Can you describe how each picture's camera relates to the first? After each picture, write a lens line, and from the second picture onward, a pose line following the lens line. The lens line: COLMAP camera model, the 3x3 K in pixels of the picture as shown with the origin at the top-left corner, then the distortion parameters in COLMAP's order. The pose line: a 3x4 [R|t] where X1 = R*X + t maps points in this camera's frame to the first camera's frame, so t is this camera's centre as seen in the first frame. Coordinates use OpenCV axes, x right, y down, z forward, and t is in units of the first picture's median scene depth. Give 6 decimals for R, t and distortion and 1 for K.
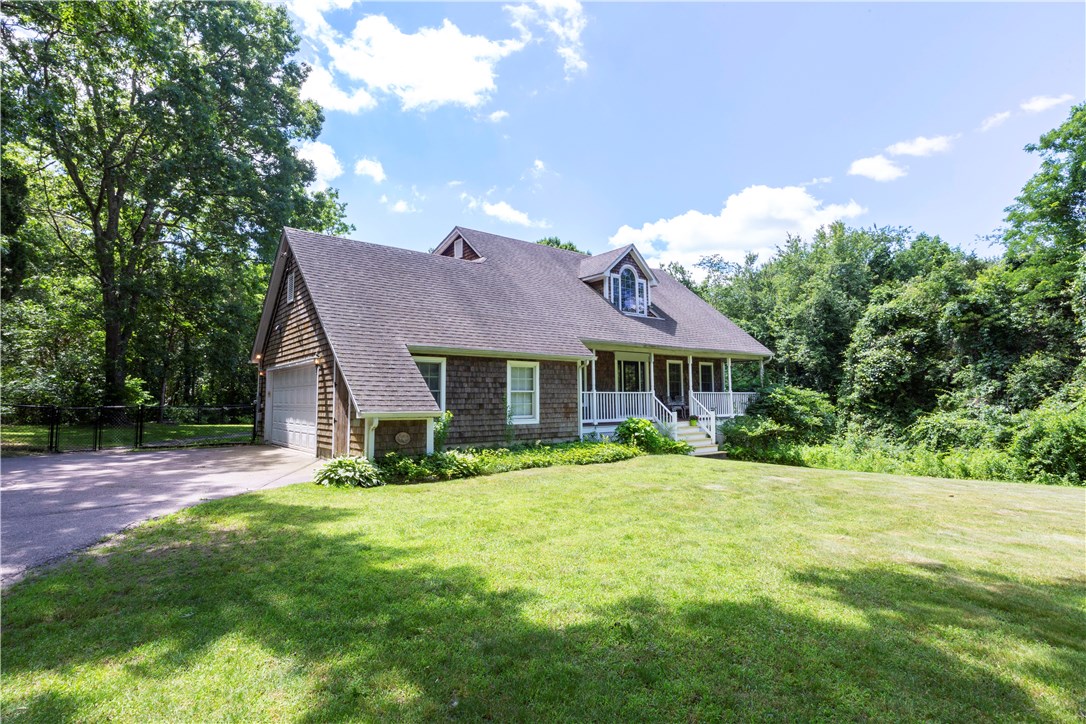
lens RADIAL K [[550.8, 0, 546.1], [0, 550.8, 355.3], [0, 0, 1]] dist [-0.004486, -0.000464]
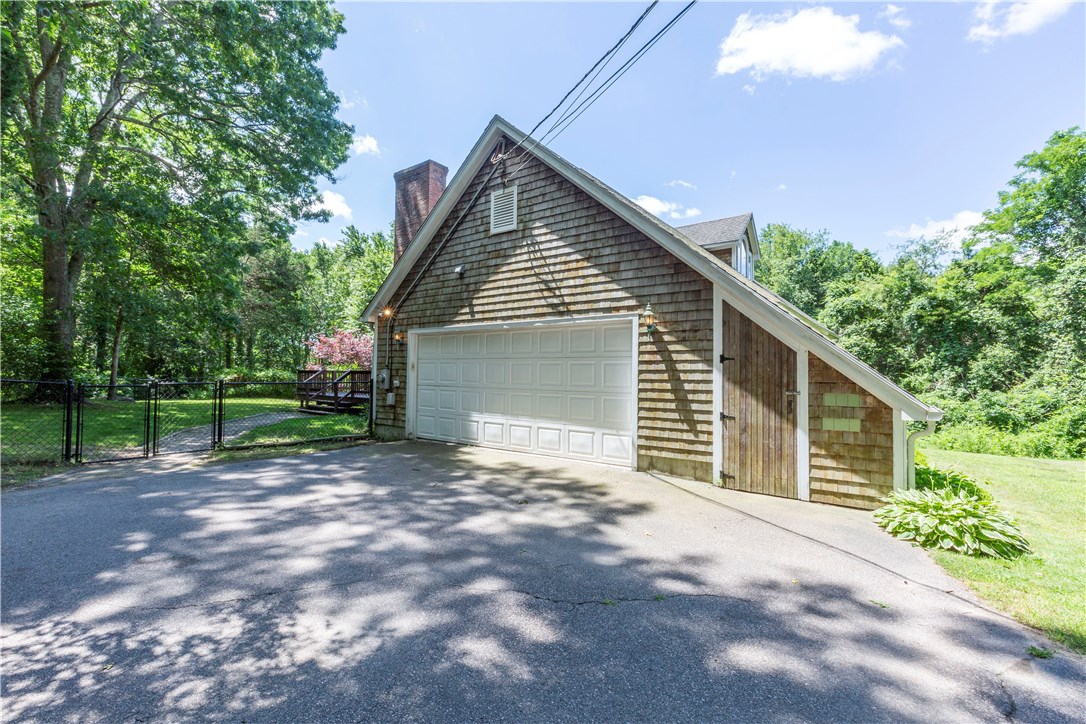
lens RADIAL K [[482.8, 0, 535.4], [0, 482.8, 359.2], [0, 0, 1]] dist [-0.003582, 0.000755]
pose [[0.969269, 0.027702, 0.244437, -0.426639], [-0.041488, 0.997815, 0.051428, 0.019974], [-0.242478, -0.059989, 0.968300, 0.312472]]
